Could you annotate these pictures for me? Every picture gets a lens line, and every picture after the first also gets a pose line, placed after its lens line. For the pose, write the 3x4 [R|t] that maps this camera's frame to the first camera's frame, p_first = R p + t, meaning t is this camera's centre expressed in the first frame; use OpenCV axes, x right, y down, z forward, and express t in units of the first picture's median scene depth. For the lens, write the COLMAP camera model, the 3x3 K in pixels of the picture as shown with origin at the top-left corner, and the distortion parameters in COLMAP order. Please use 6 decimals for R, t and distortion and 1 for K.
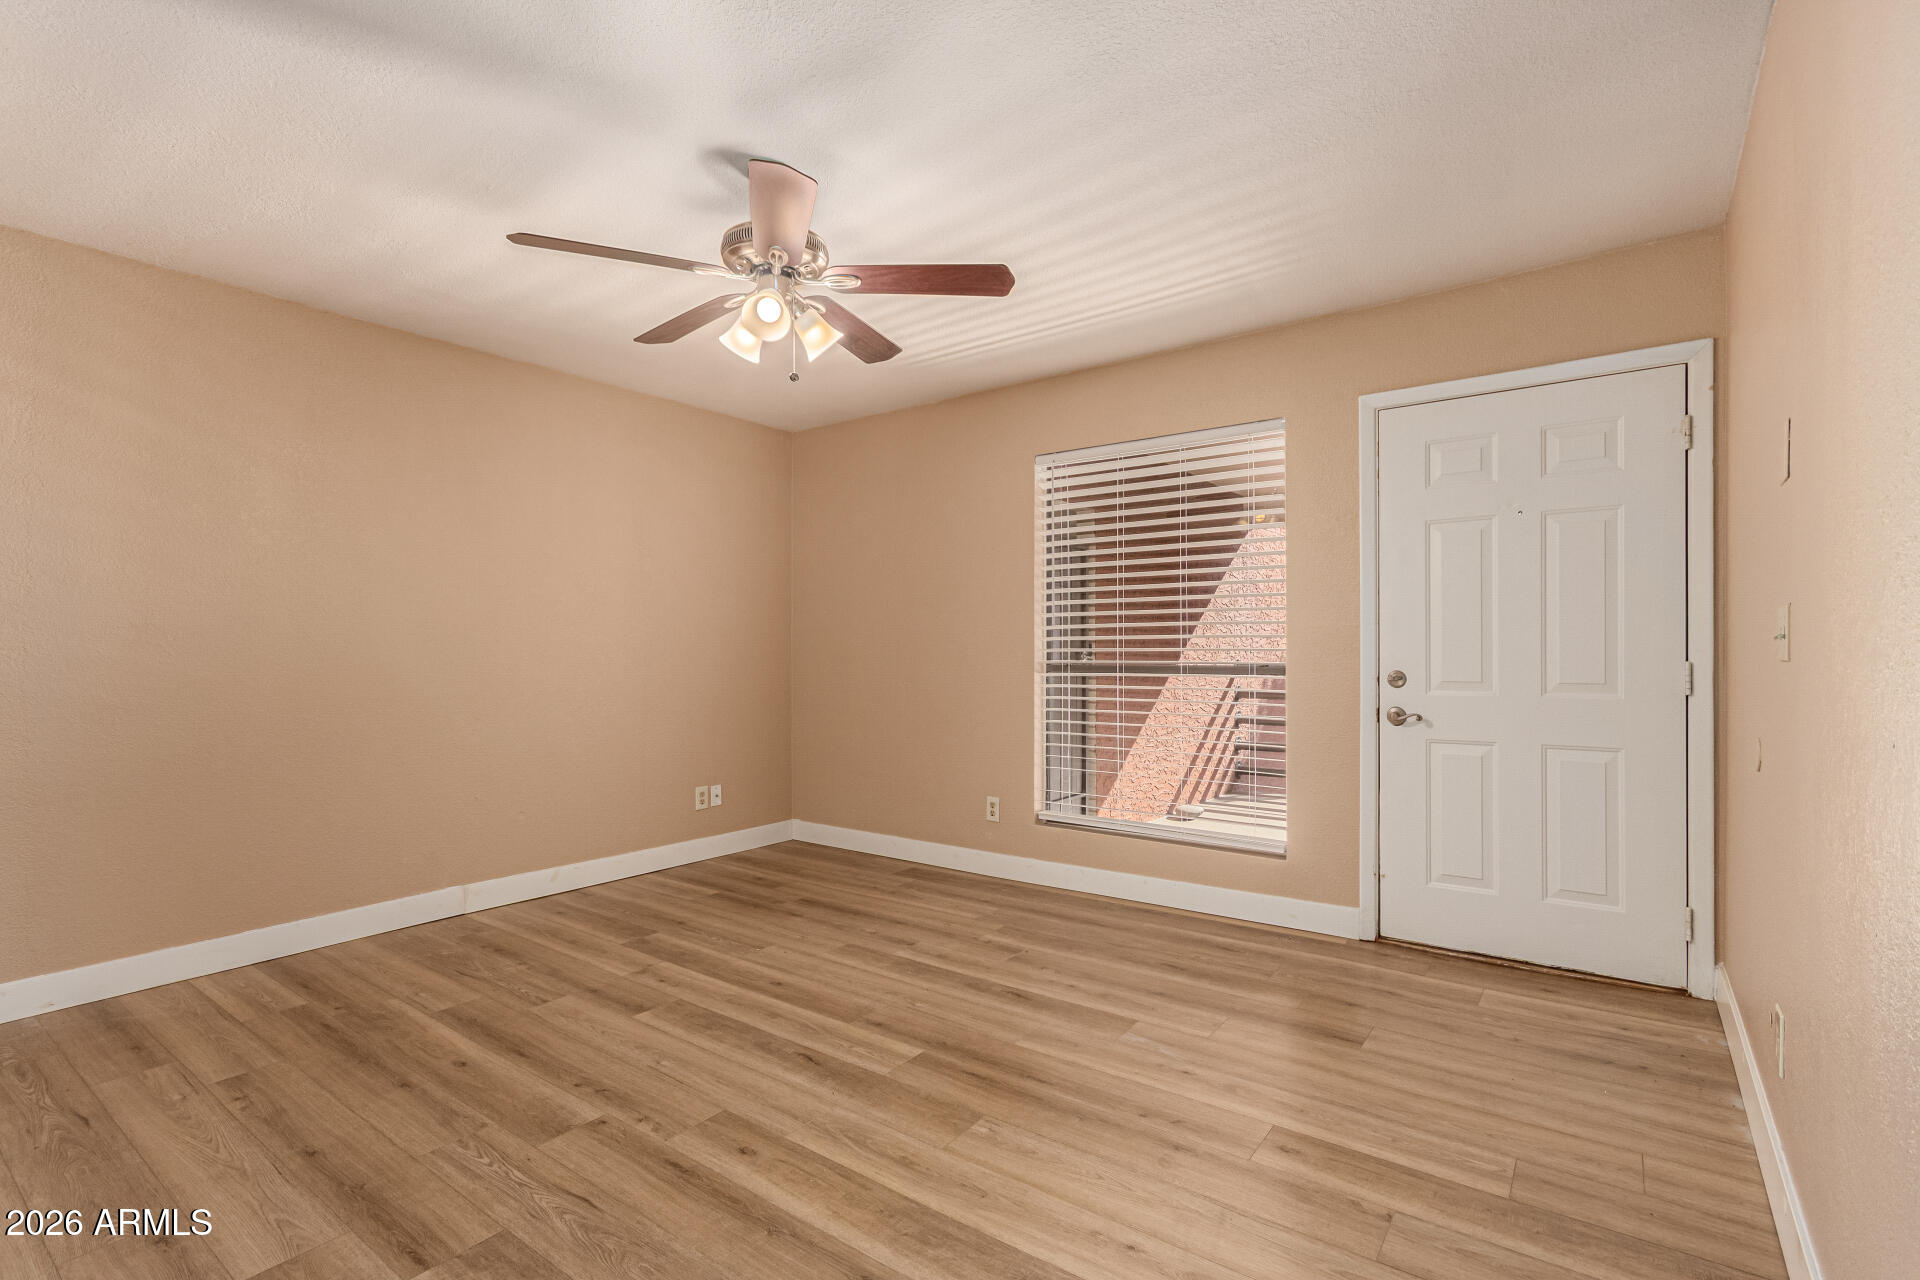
lens RADIAL K [[889.3, 0, 970.0], [0, 889.3, 652.4], [0, 0, 1]] dist [0.001306, 0.002997]
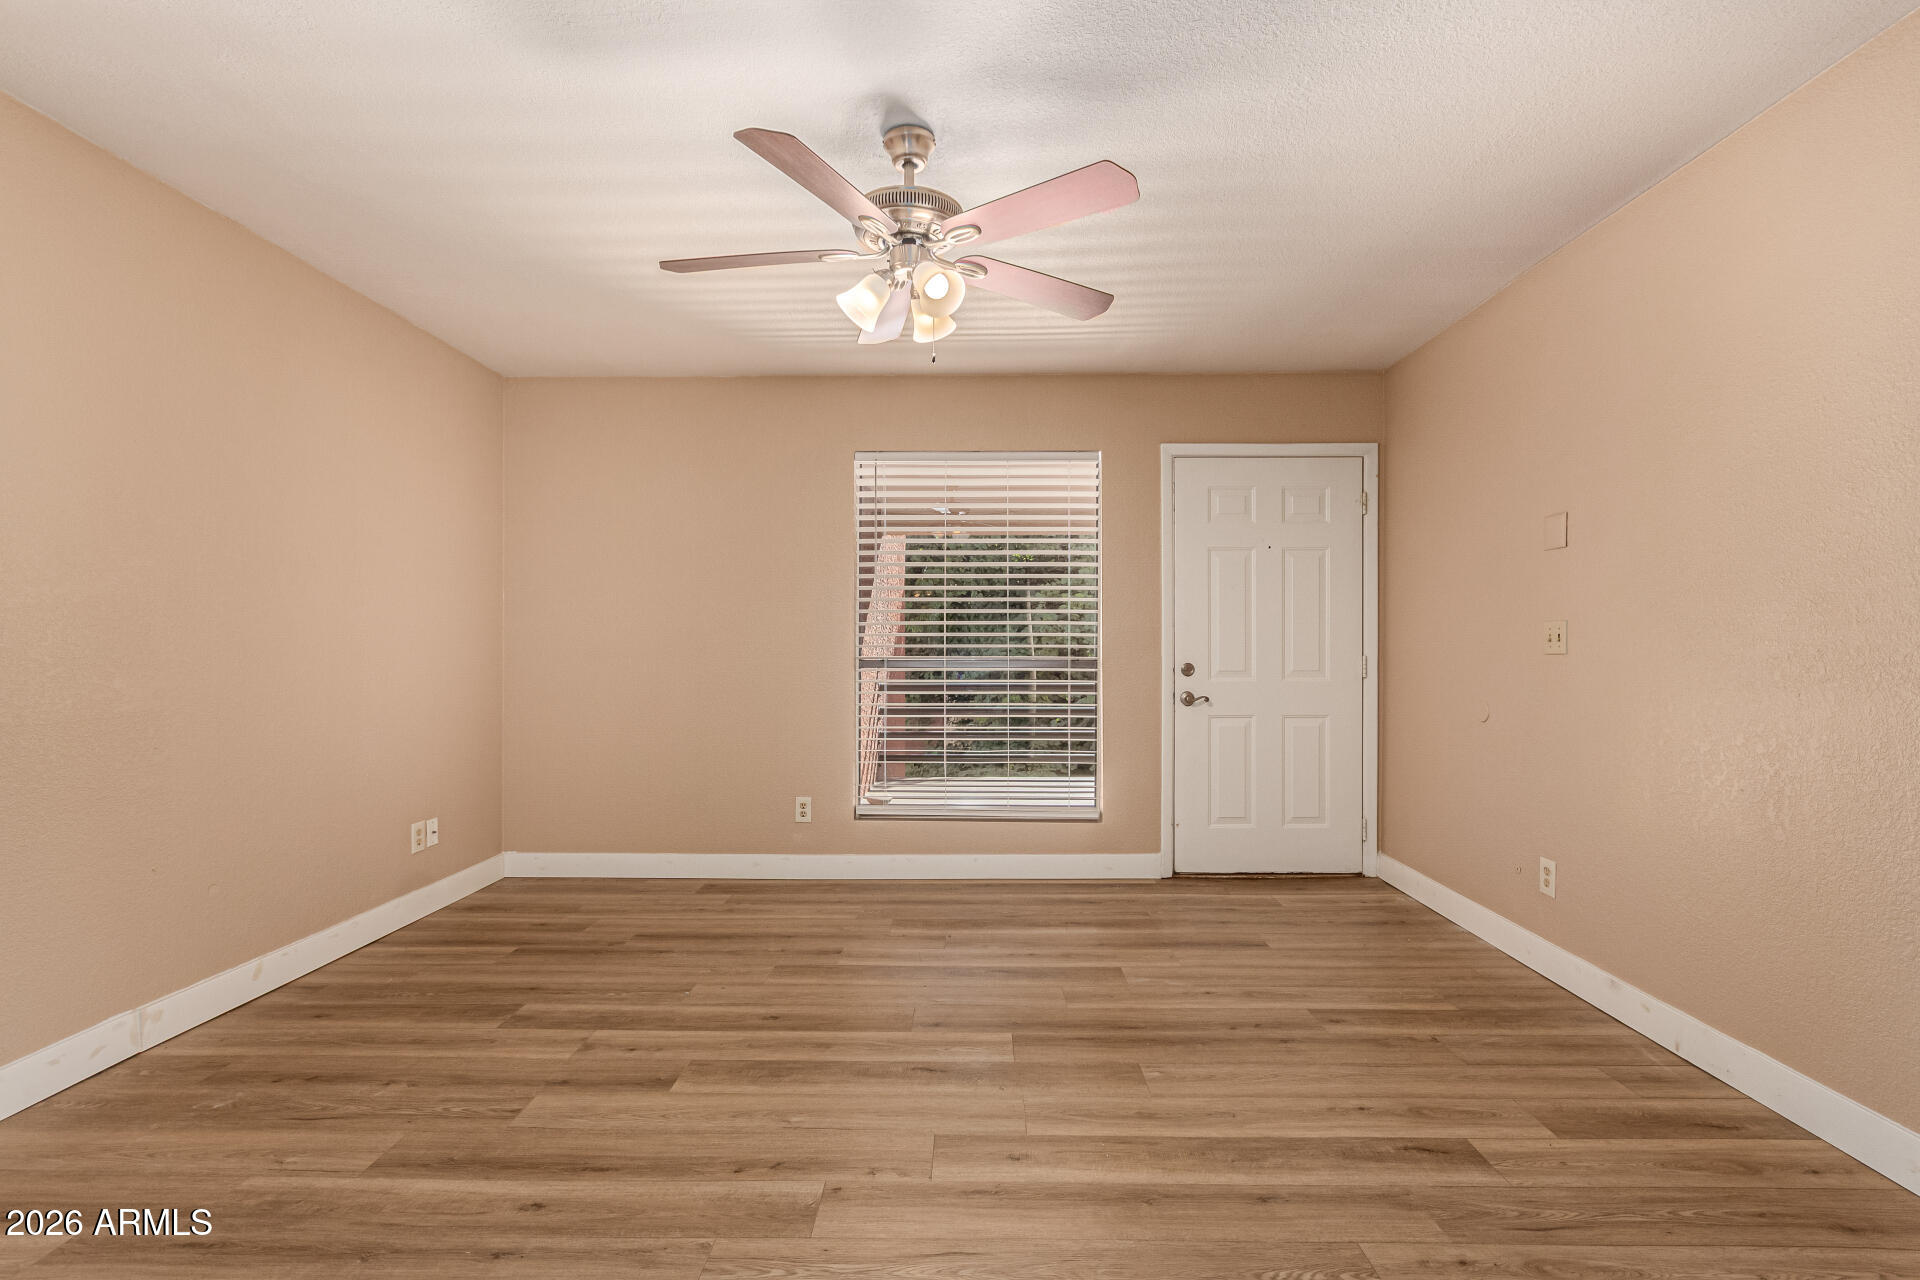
lens RADIAL K [[889.3, 0, 974.4], [0, 889.3, 651.6], [0, 0, 1]] dist [0.001306, 0.002997]
pose [[0.811334, 0.000050, 0.584583, -0.534980], [-0.002113, 0.999994, 0.002847, 0.001064], [-0.584579, -0.003545, 0.811329, 0.146096]]
